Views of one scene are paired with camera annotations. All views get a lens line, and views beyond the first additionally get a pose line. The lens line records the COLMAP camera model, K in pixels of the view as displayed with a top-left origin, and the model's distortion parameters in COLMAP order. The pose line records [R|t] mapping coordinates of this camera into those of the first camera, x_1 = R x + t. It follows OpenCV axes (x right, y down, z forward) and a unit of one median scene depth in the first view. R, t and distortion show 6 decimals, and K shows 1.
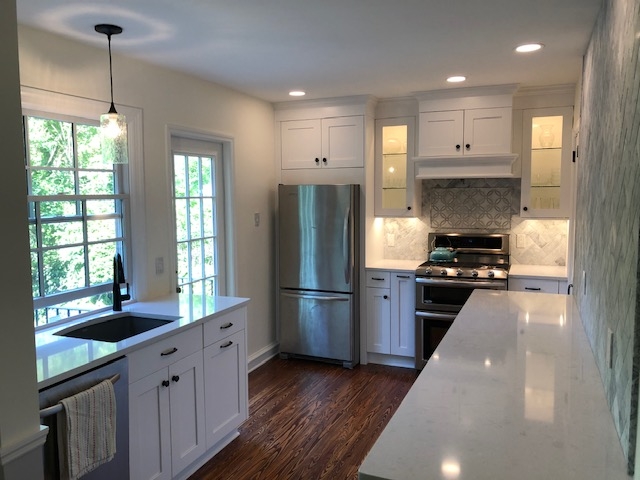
lens RADIAL K [[520.0, 0, 320.6], [0, 520.0, 238.9], [0, 0, 1]] dist [0.020611, -0.018083]
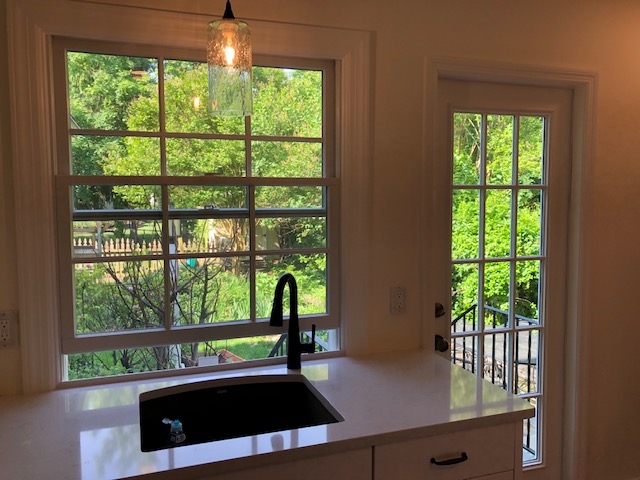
lens RADIAL K [[520.0, 0, 314.6], [0, 520.0, 237.3], [0, 0, 1]] dist [0.020611, -0.018083]
pose [[0.655093, 0.052584, -0.753716, 0.074232], [-0.068369, 0.997608, 0.010176, -0.021457], [0.752448, 0.044865, 0.657122, 0.611854]]
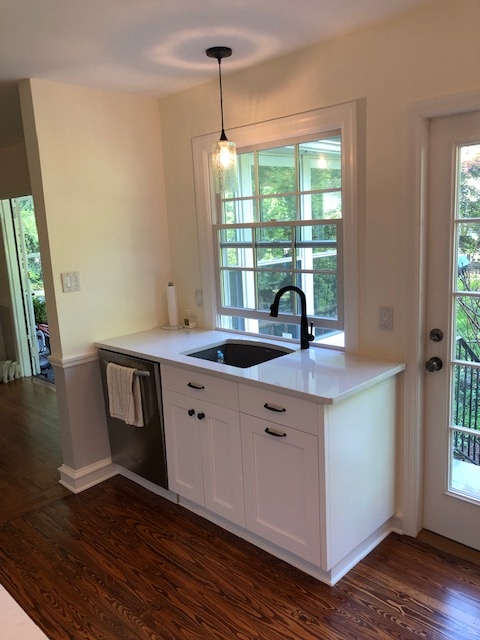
lens RADIAL K [[520.0, 0, 237.2], [0, 520.0, 320.9], [0, 0, 1]] dist [0.020611, -0.018083]
pose [[-0.380017, 0.205283, -0.901912, 0.471600], [-0.033815, 0.971327, 0.235330, -0.121527], [0.924361, 0.119928, -0.362179, 1.212188]]
